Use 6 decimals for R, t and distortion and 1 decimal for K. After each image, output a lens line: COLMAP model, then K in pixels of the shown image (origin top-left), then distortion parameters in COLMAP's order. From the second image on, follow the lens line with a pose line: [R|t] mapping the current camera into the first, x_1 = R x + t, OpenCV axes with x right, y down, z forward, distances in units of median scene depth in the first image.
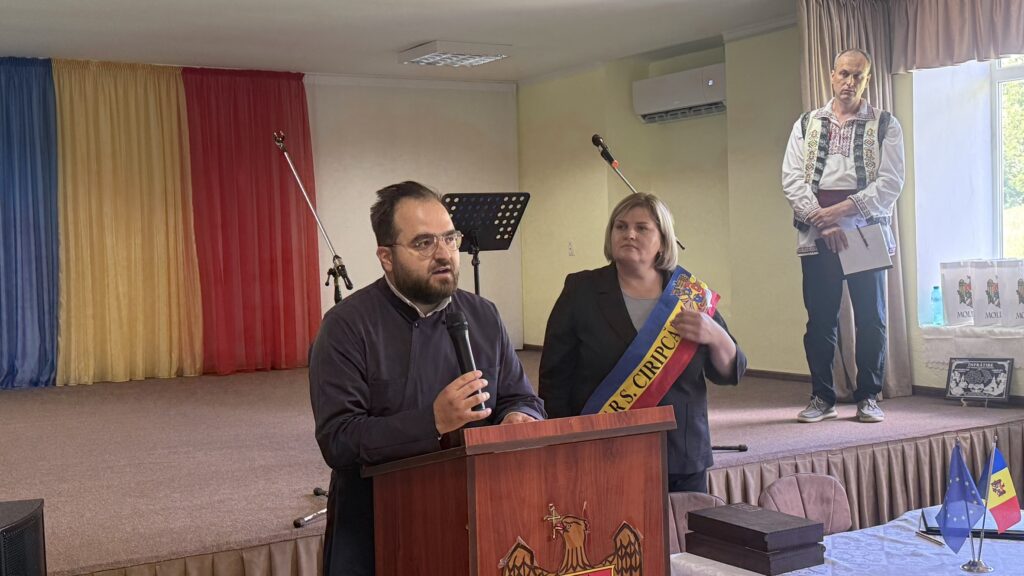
lens RADIAL K [[1228.6, 0, 516.0], [0, 1228.6, 286.0], [0, 0, 1]] dist [0.075018, 0.000000]
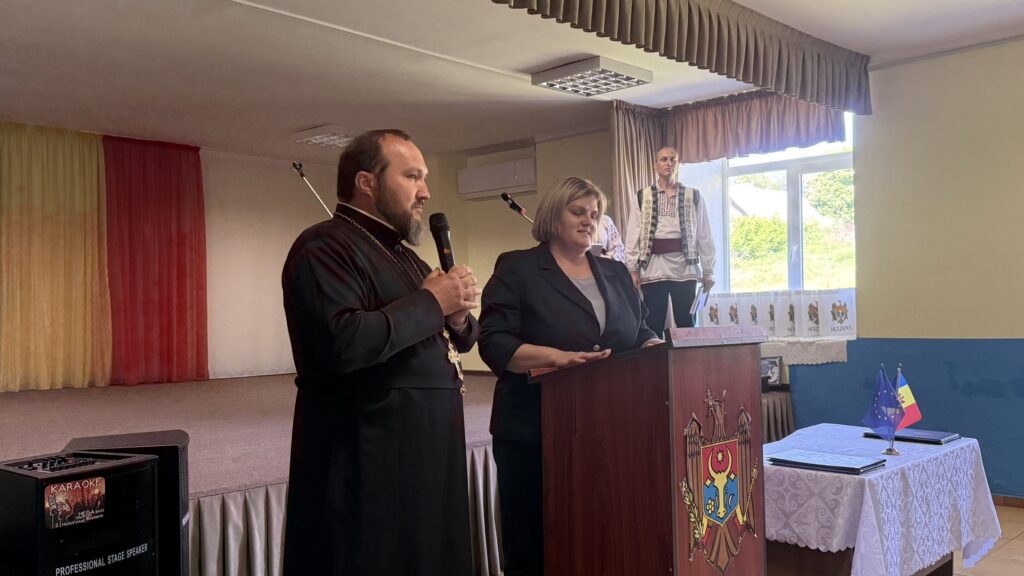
lens RADIAL K [[898.4, 0, 516.6], [0, 898.4, 291.9], [0, 0, 1]] dist [0.053173, -0.072431]
pose [[0.959883, 0.022860, 0.279468, -0.151353], [-0.004859, 0.997878, -0.064937, 0.044847], [-0.280359, 0.060974, 0.957957, 0.034584]]
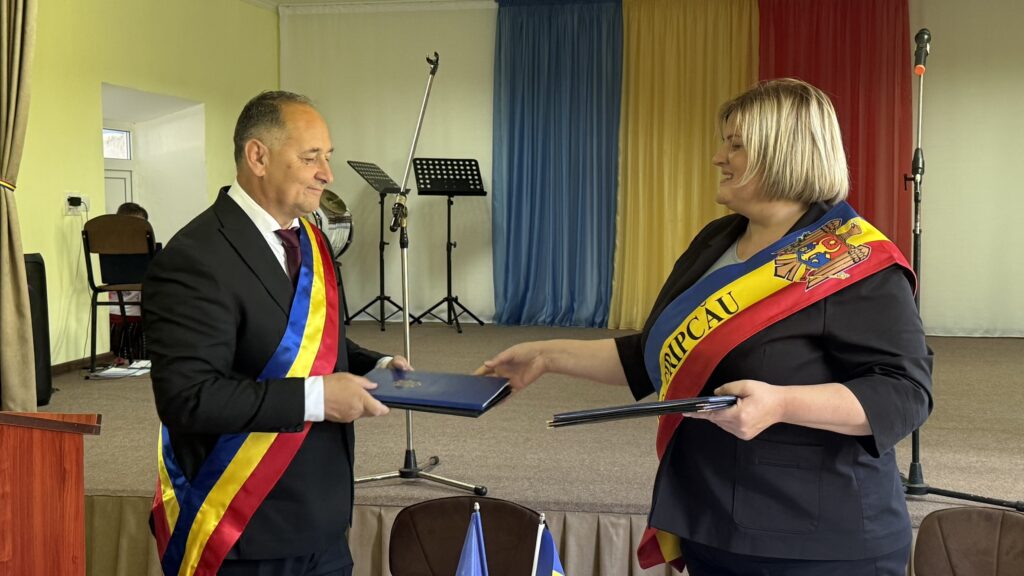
lens RADIAL K [[1302.6, 0, 508.3], [0, 1302.6, 291.2], [0, 0, 1]] dist [0.107973, 0.000000]
pose [[0.717325, 0.069935, -0.693220, 0.338153], [-0.039396, 0.997429, 0.059859, -0.009409], [0.695624, -0.015628, 0.718236, 0.234405]]
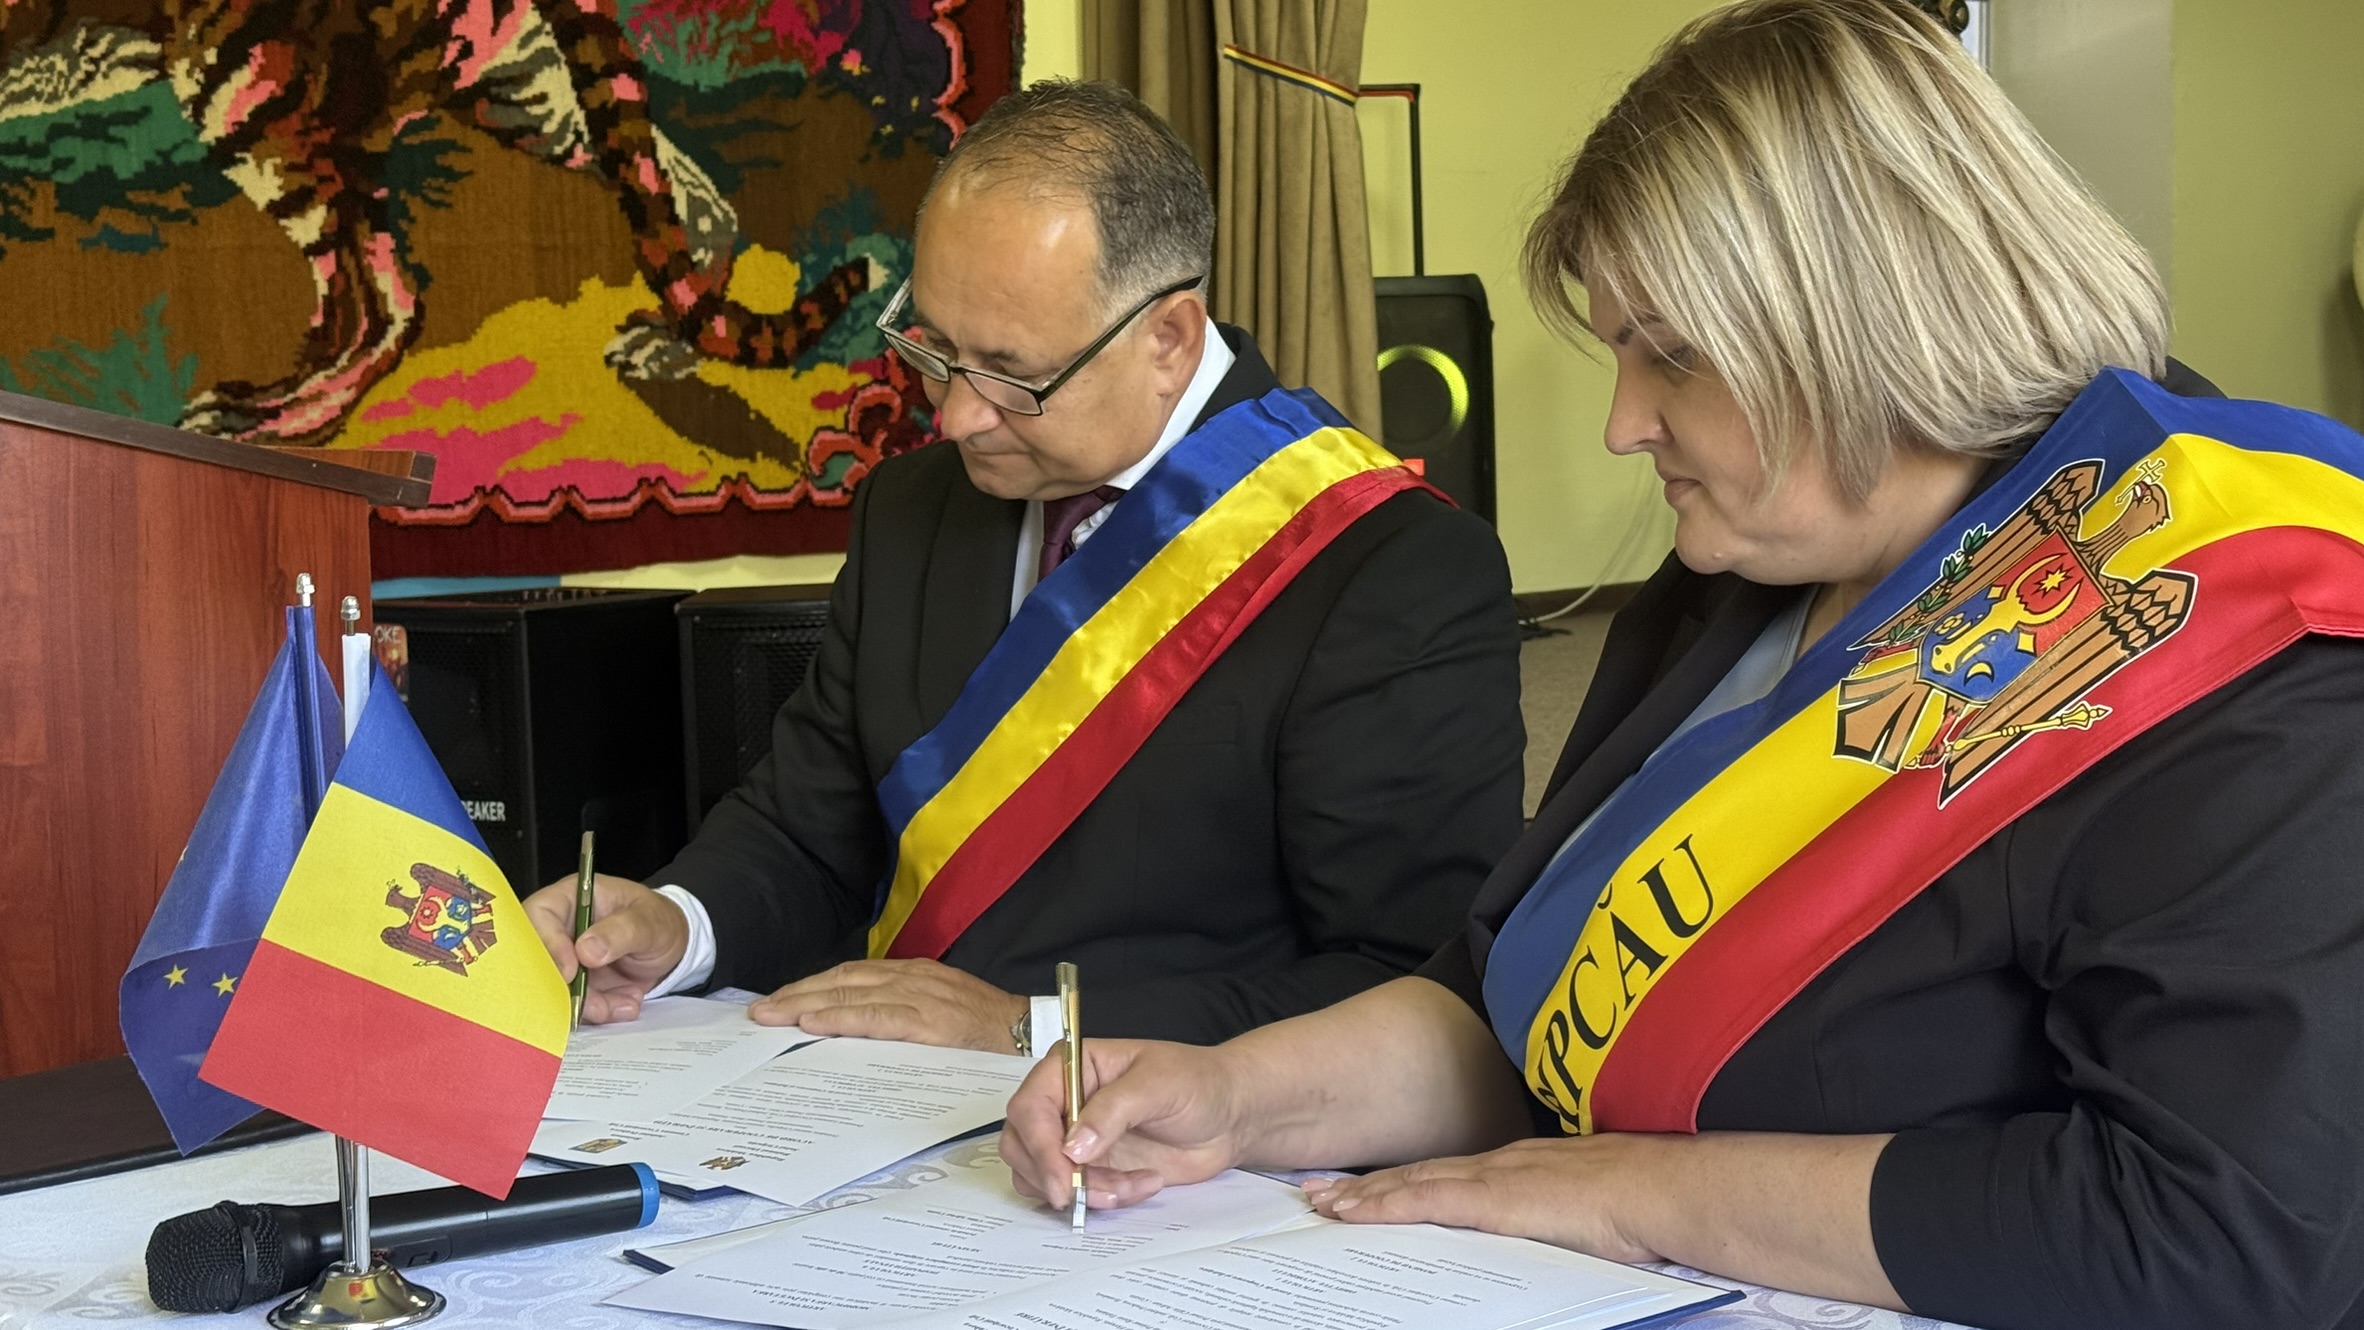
lens RADIAL K [[3314.5, 0, 1232.0], [0, 3314.5, 666.3], [0, 0, 1]] dist [0.122466, 0.000000]
pose [[0.127953, 0.116064, -0.984966, 0.366974], [-0.020060, 0.993229, 0.114432, 0.029265], [0.991577, 0.005116, 0.129415, 0.446974]]
